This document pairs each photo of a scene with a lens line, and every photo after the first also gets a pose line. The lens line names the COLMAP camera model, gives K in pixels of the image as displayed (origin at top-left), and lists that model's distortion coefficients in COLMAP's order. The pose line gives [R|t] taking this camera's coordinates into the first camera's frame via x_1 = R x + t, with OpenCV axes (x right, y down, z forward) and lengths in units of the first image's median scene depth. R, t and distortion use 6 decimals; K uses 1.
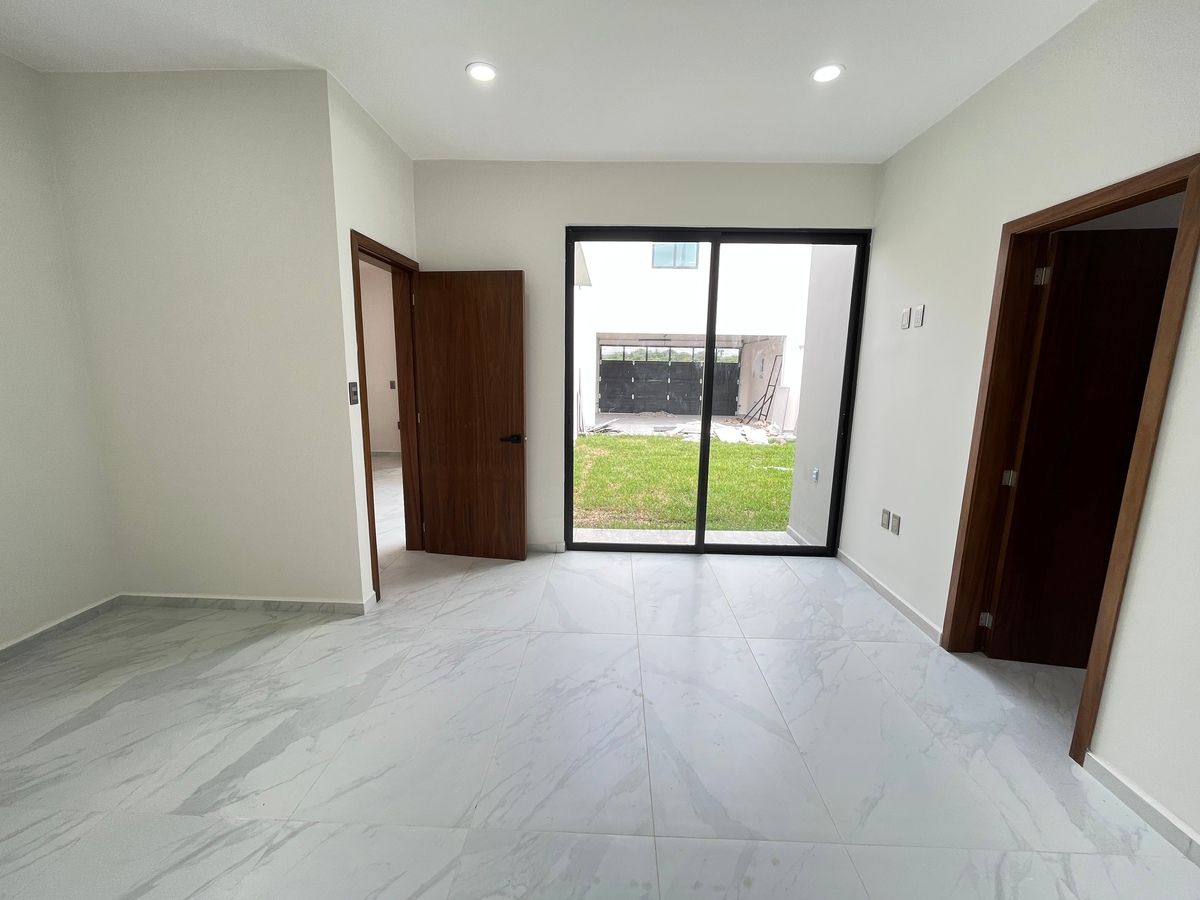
lens RADIAL K [[485.2, 0, 592.7], [0, 485.2, 448.2], [0, 0, 1]] dist [-0.001004, -0.000449]
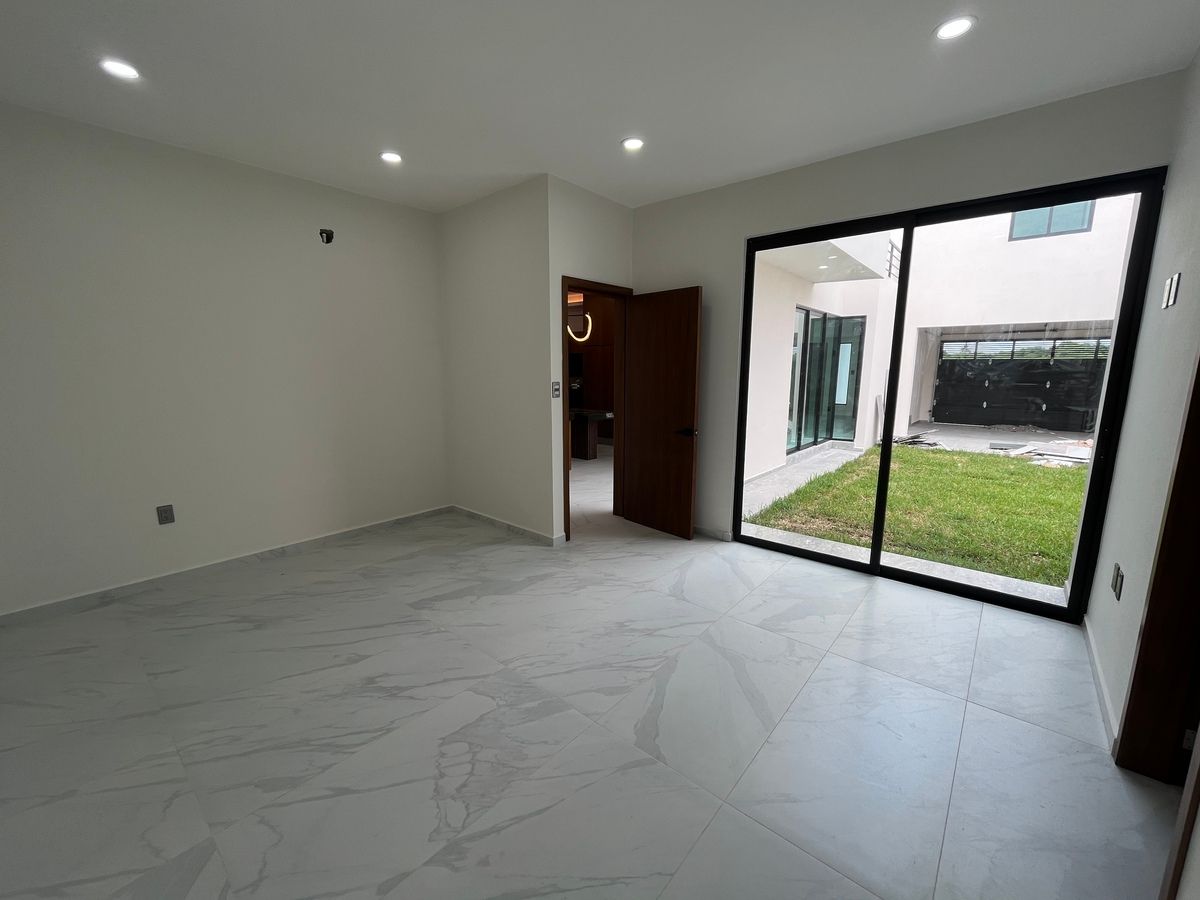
lens RADIAL K [[485.2, 0, 602.8], [0, 485.2, 449.5], [0, 0, 1]] dist [-0.001004, -0.000449]
pose [[0.782407, 0.089784, -0.616261, 0.396737], [-0.091739, 0.995374, 0.028545, 0.006813], [0.615973, 0.034202, 0.787024, -0.027568]]
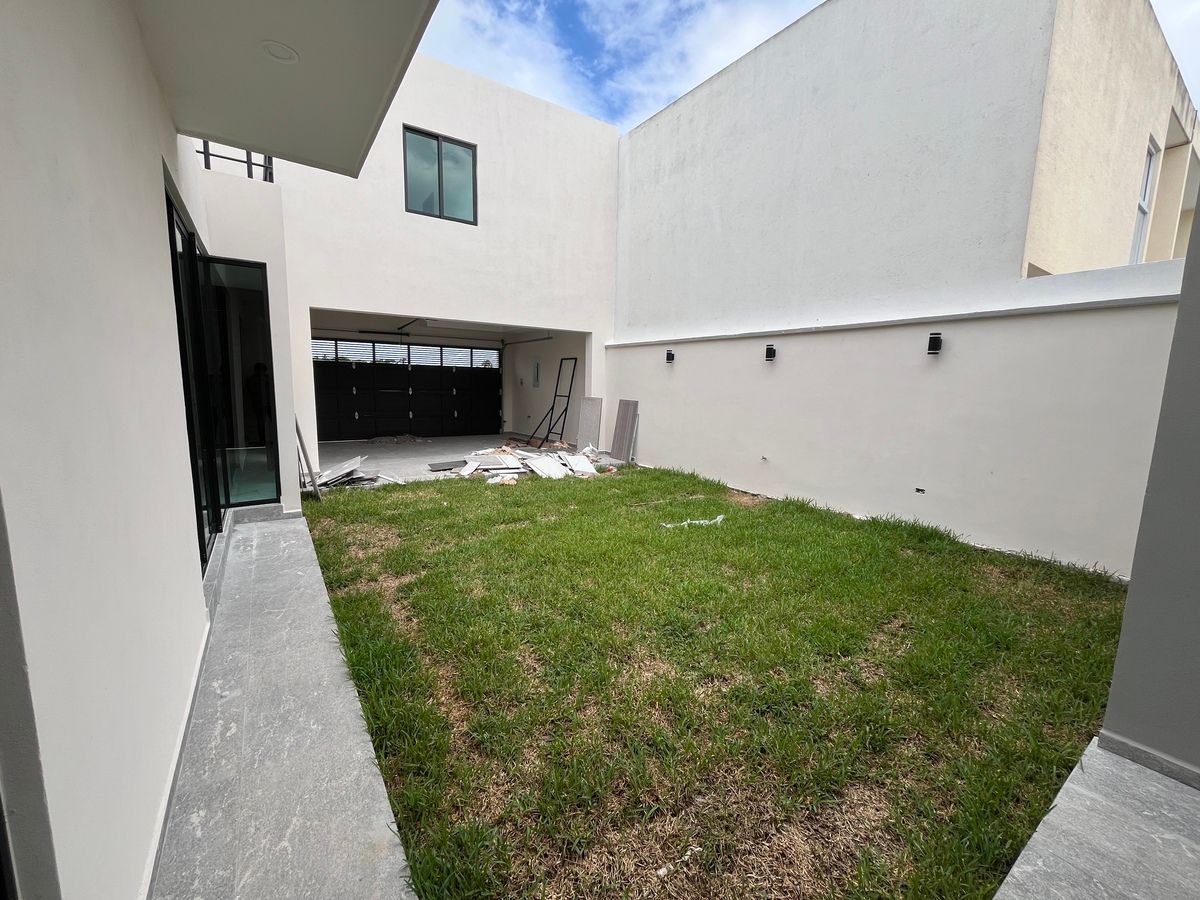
lens RADIAL K [[485.2, 0, 601.9], [0, 485.2, 452.7], [0, 0, 1]] dist [-0.001004, -0.000449]
pose [[0.800068, -0.085597, 0.593771, -0.230165], [0.091092, 0.995625, 0.020787, -0.171865], [-0.592953, 0.037457, 0.804366, 1.179322]]
